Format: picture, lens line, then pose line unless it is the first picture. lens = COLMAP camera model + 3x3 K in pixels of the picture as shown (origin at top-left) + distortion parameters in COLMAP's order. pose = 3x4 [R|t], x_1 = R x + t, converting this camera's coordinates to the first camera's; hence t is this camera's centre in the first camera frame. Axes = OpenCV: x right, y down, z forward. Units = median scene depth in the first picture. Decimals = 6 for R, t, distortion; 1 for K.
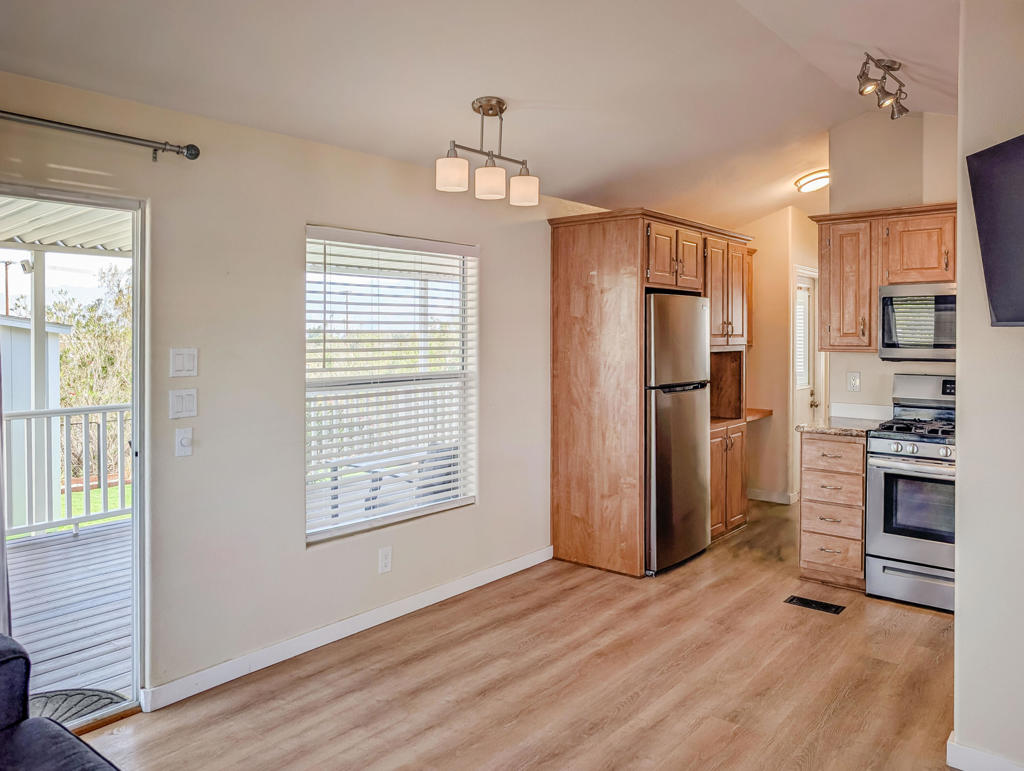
lens RADIAL K [[719.2, 0, 509.6], [0, 719.2, 340.2], [0, 0, 1]] dist [0.002870, -0.000649]
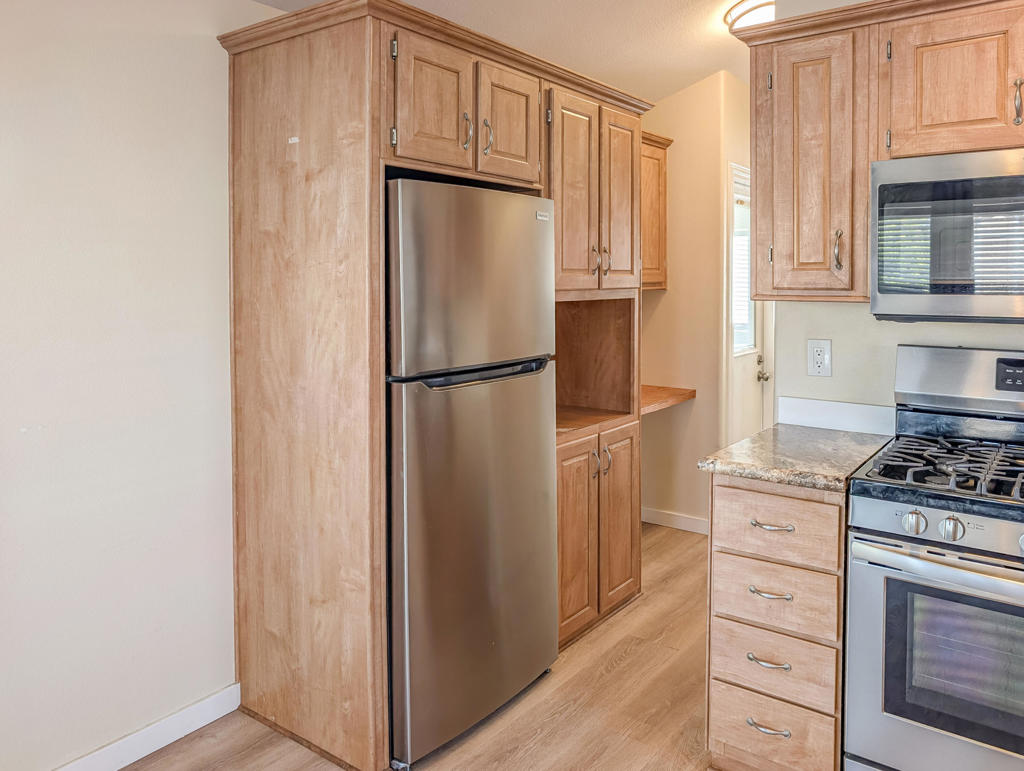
lens RADIAL K [[728.1, 0, 513.3], [0, 728.1, 292.3], [0, 0, 1]] dist [-0.003418, -0.003350]
pose [[0.998832, -0.003028, 0.048225, 0.240346], [0.002503, 0.999937, 0.010933, 0.003994], [-0.048255, -0.010800, 0.998777, 0.503380]]
